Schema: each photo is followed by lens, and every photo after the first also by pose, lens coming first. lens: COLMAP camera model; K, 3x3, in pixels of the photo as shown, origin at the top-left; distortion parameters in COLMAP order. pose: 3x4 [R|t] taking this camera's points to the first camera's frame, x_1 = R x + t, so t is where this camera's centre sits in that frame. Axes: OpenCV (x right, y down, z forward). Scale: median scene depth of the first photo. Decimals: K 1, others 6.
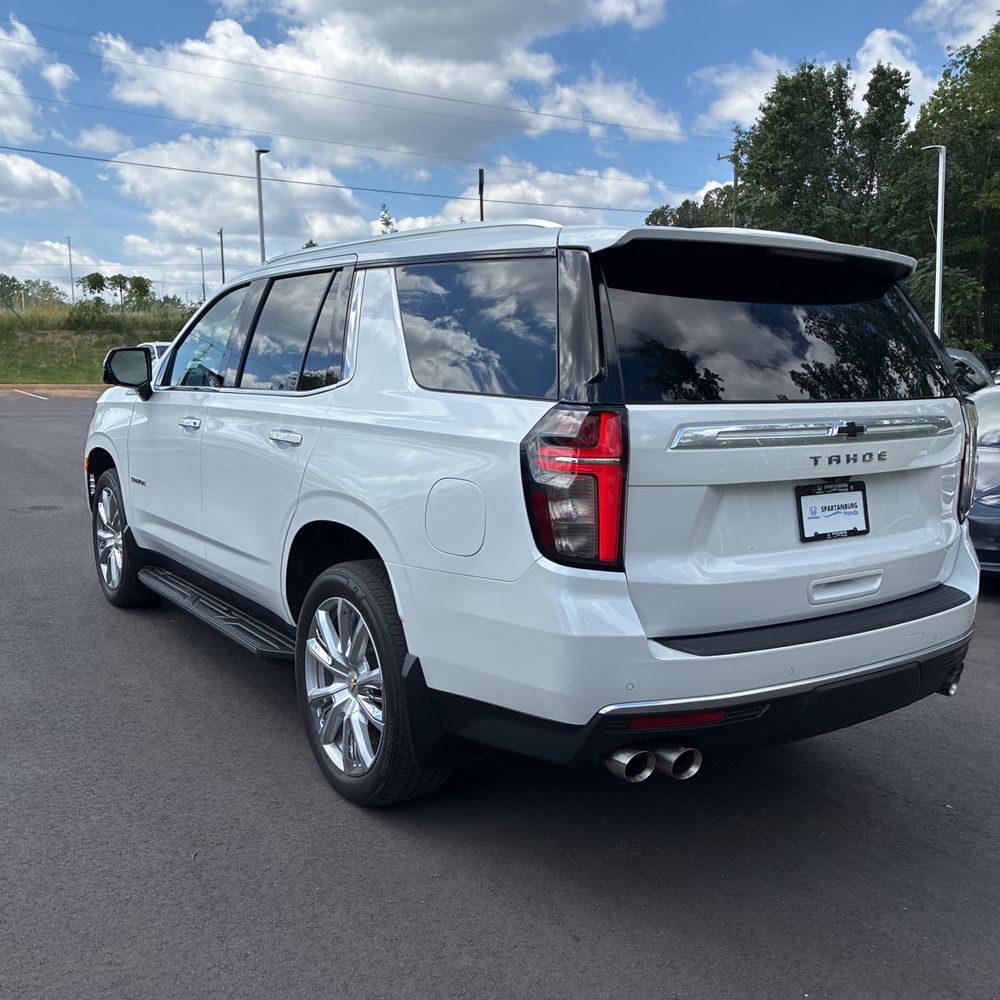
lens RADIAL K [[1024.6, 0, 485.8], [0, 1024.6, 505.4], [0, 0, 1]] dist [0.044037, -0.038909]
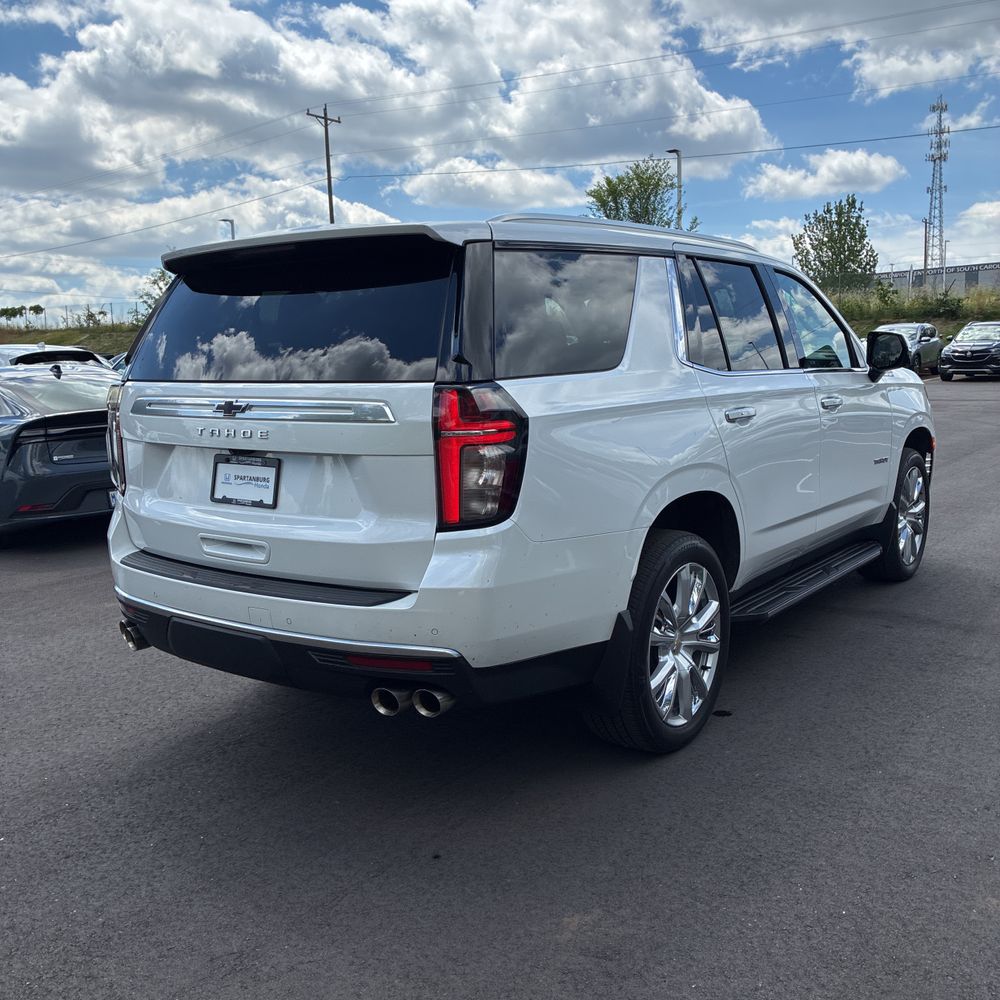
lens RADIAL K [[1000.9, 0, 501.7], [0, 1000.9, 512.7], [0, 0, 1]] dist [0.039579, -0.029529]
pose [[0.339185, 0.132596, -0.931328, 1.481194], [-0.103154, 0.989289, 0.103280, -0.103651], [0.935047, 0.061040, 0.349230, 0.902022]]
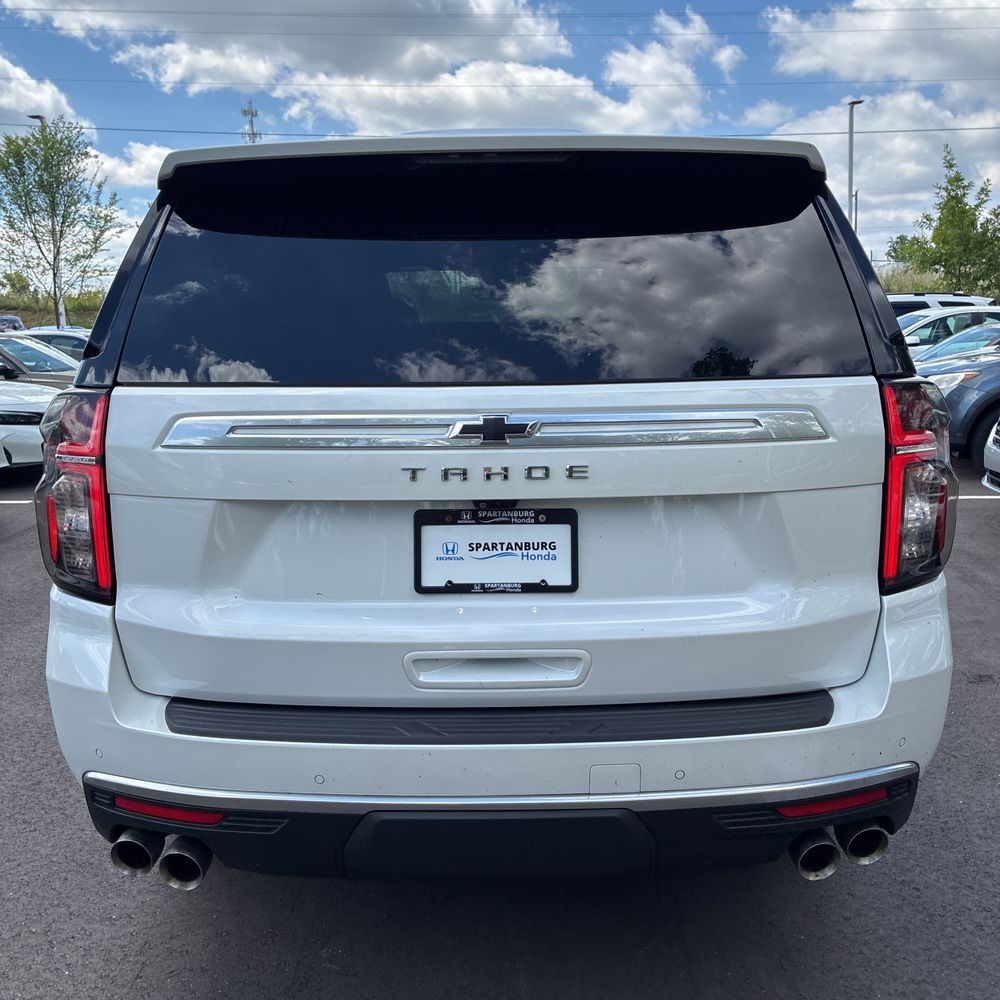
lens RADIAL K [[1024.6, 0, 485.8], [0, 1024.6, 505.4], [0, 0, 1]] dist [0.044037, -0.038909]
pose [[0.825978, 0.071911, -0.559096, 0.711891], [-0.056015, 0.997391, 0.045531, -0.054528], [0.560912, -0.006290, 0.827852, 0.463967]]
